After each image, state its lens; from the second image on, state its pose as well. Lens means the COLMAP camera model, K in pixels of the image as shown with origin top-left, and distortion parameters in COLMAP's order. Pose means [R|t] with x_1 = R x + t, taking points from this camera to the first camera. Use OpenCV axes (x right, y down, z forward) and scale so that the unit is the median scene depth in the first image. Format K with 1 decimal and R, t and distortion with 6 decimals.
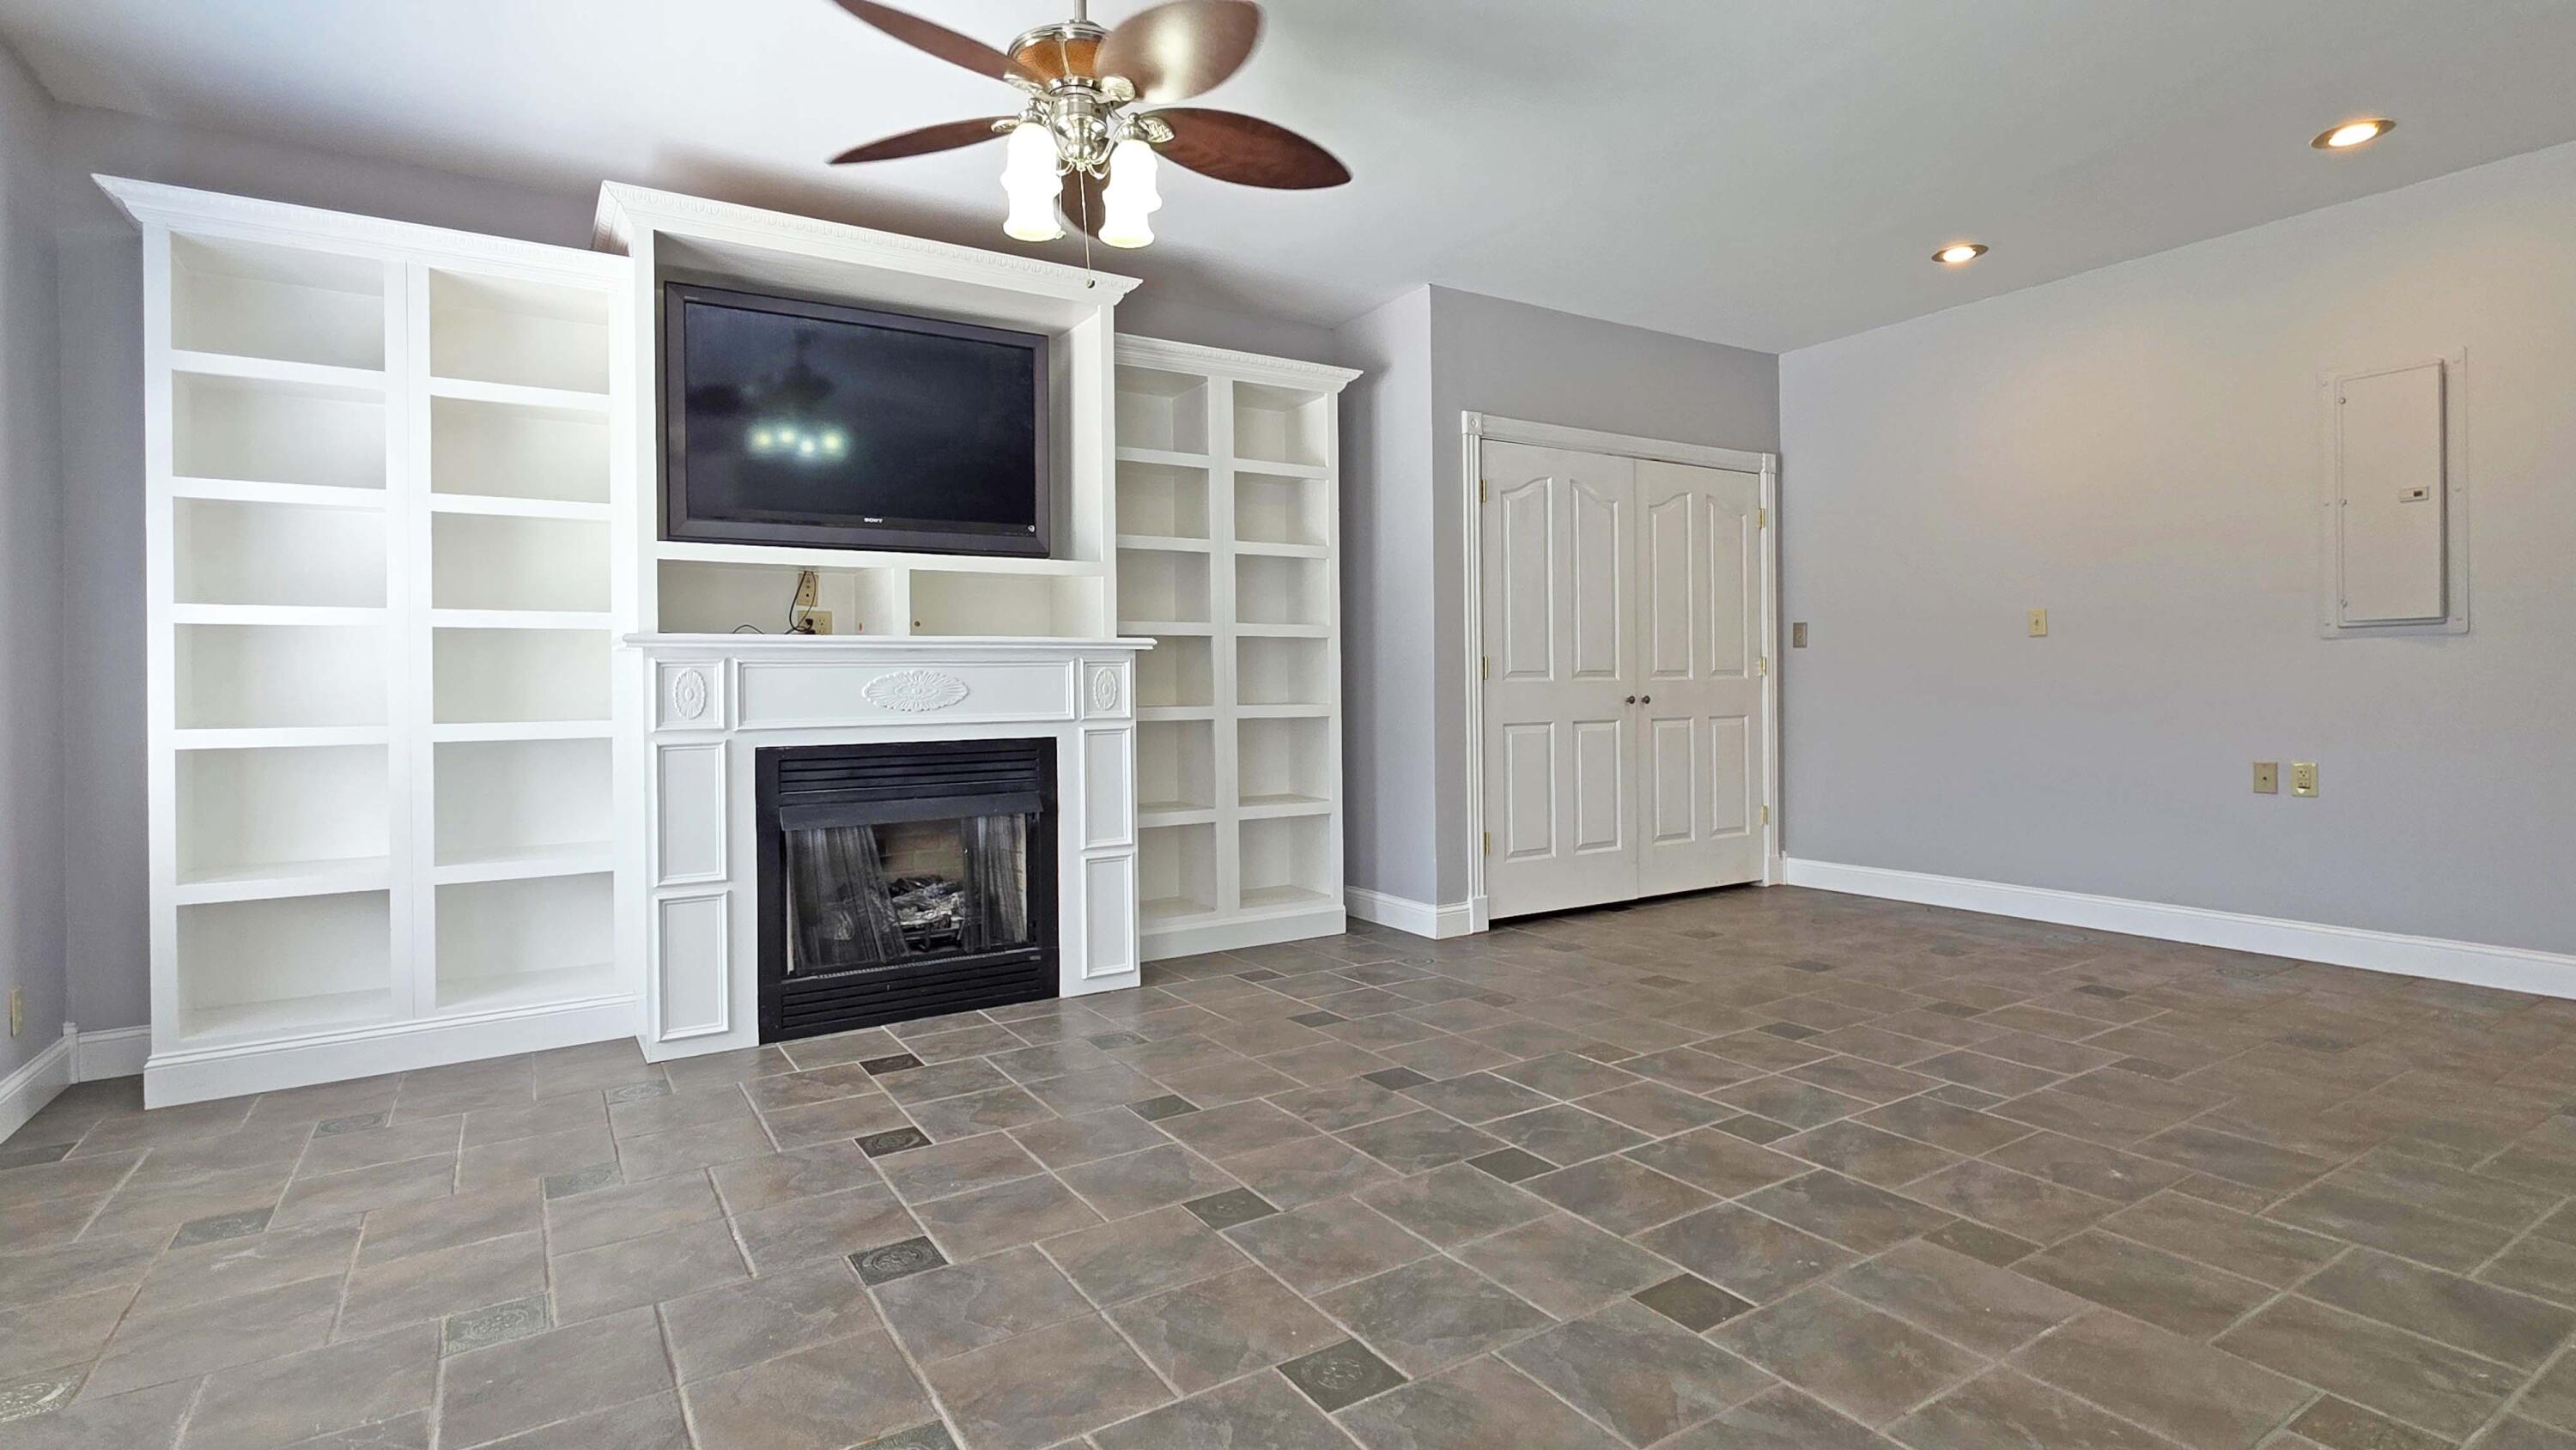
lens RADIAL K [[1239.8, 0, 1300.5], [0, 1239.8, 683.9], [0, 0, 1]] dist [-0.001159, -0.000016]
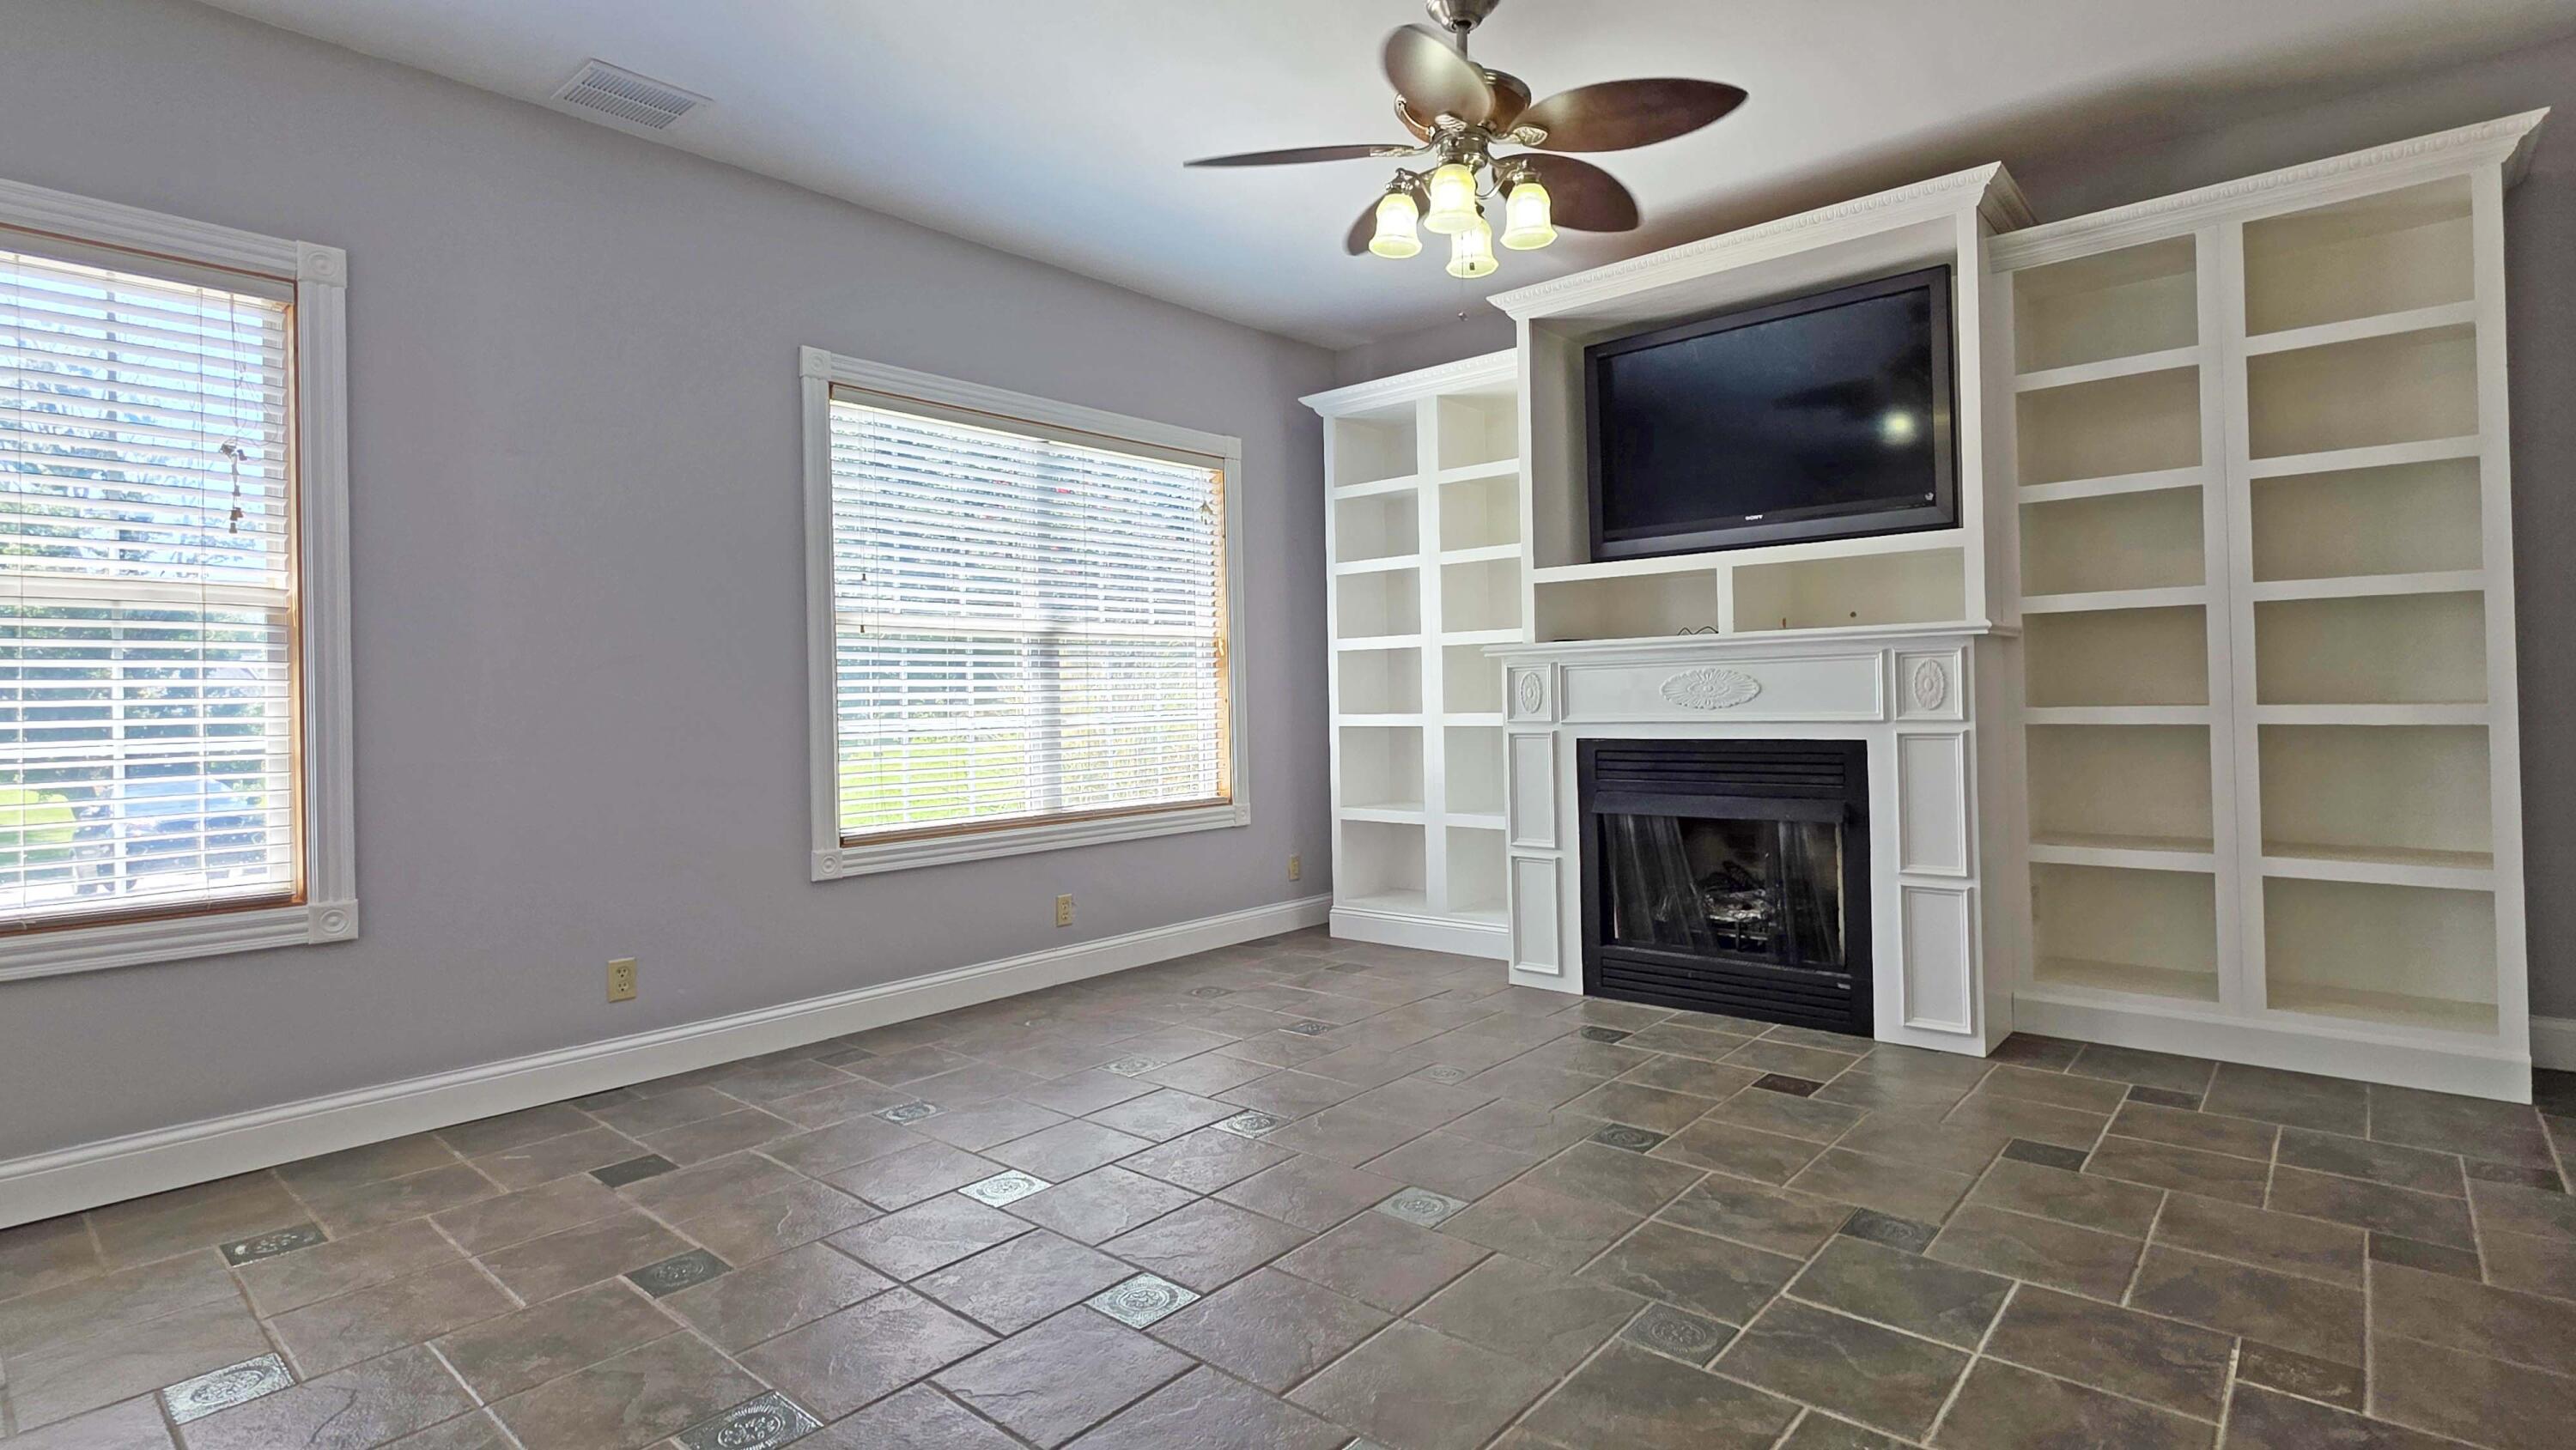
lens RADIAL K [[1239.8, 0, 1300.5], [0, 1239.8, 683.9], [0, 0, 1]] dist [-0.001159, -0.000016]
pose [[0.285763, -0.002897, -0.958296, 0.668883], [0.017820, 0.999839, 0.002291, -0.007647], [0.958135, -0.017732, 0.285769, 0.467921]]
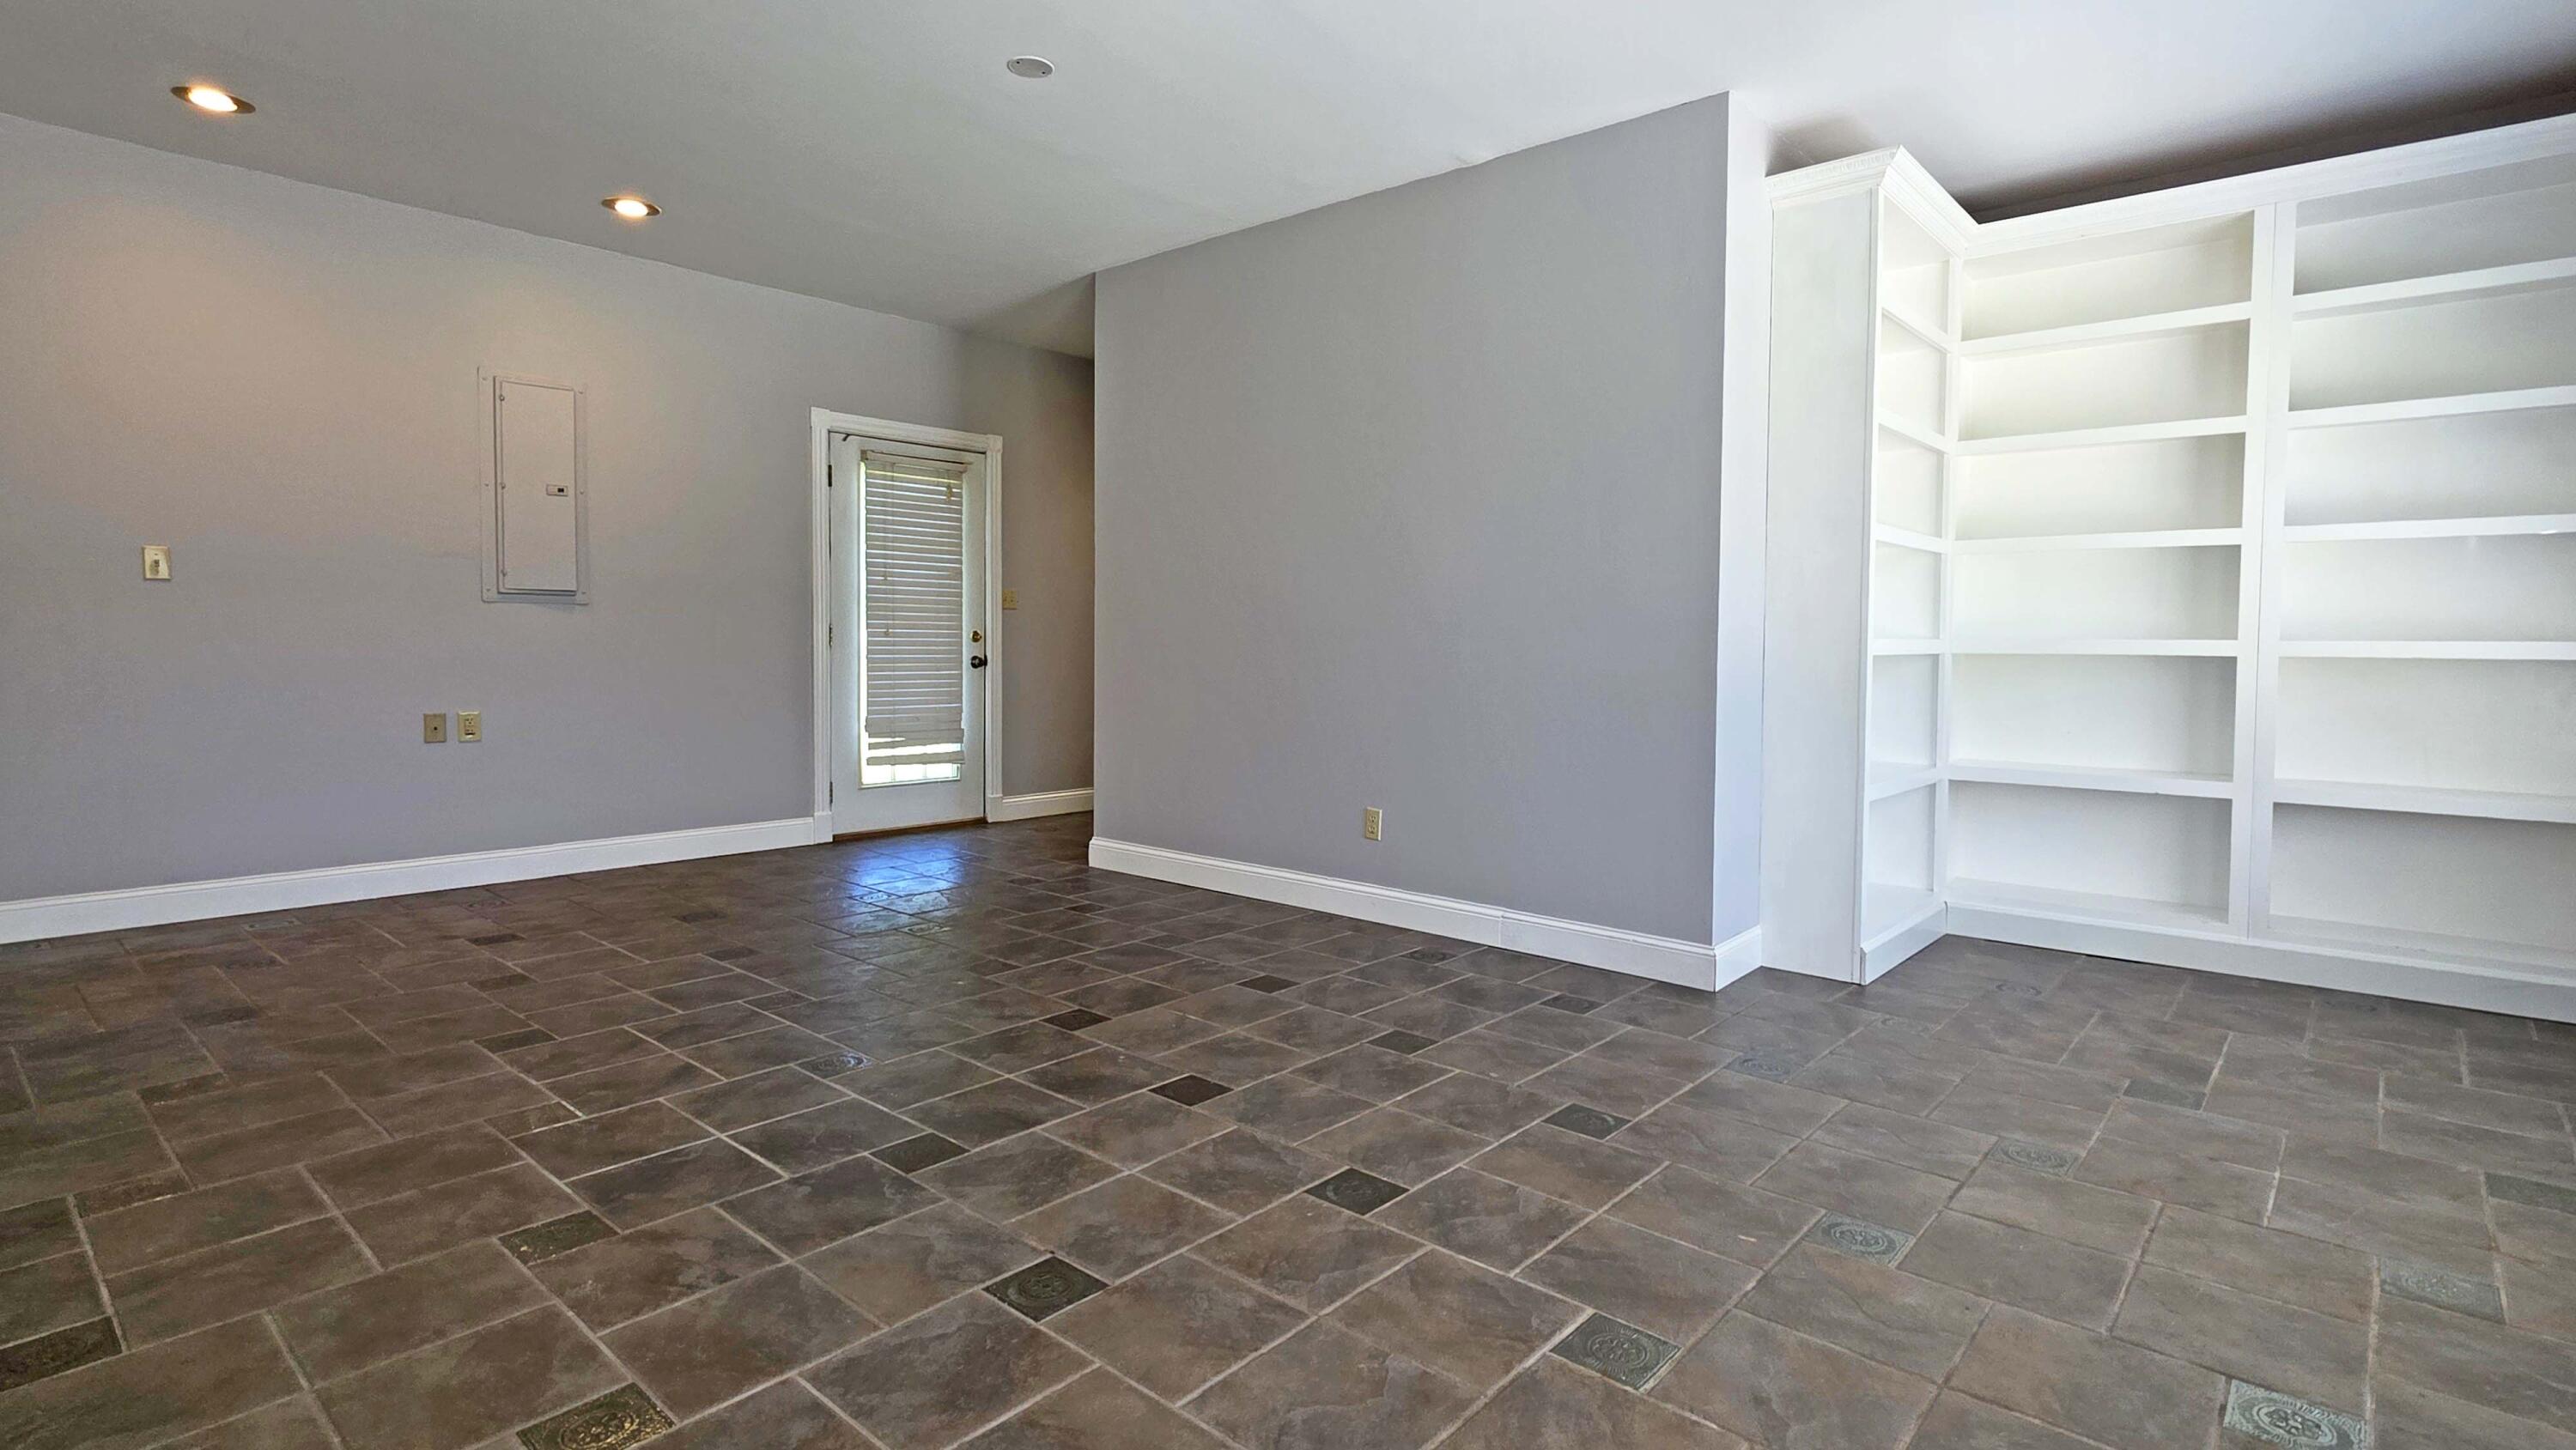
lens RADIAL K [[1239.8, 0, 1300.5], [0, 1239.8, 683.9], [0, 0, 1]] dist [-0.001159, -0.000016]
pose [[-0.282022, -0.026265, 0.959048, -0.652633], [-0.007282, 0.999655, 0.025236, 0.005820], [-0.959380, 0.000134, -0.282116, 0.803452]]
